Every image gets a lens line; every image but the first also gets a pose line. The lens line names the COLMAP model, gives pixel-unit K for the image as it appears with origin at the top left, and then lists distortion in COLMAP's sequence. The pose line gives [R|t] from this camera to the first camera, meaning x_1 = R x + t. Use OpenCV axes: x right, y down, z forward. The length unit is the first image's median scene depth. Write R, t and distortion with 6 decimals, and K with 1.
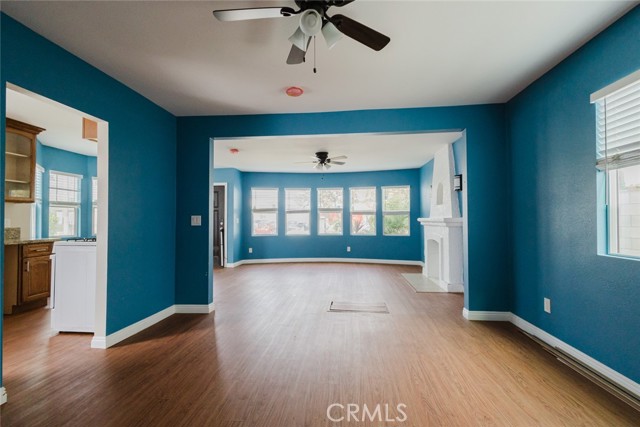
lens RADIAL K [[304.3, 0, 320.7], [0, 304.3, 212.9], [0, 0, 1]] dist [0.003926, -0.000635]
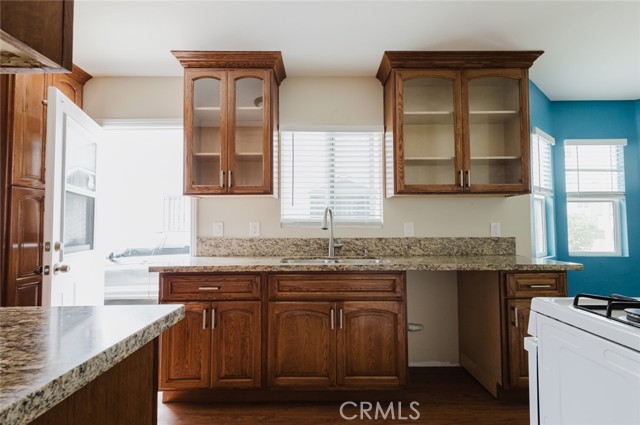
lens RADIAL K [[304.3, 0, 322.1], [0, 304.3, 209.2], [0, 0, 1]] dist [0.003926, -0.000635]
pose [[0.119067, -0.042761, -0.991965, -0.359795], [0.019141, 0.998985, -0.040766, 0.008844], [0.992702, -0.014133, 0.119764, 0.458244]]
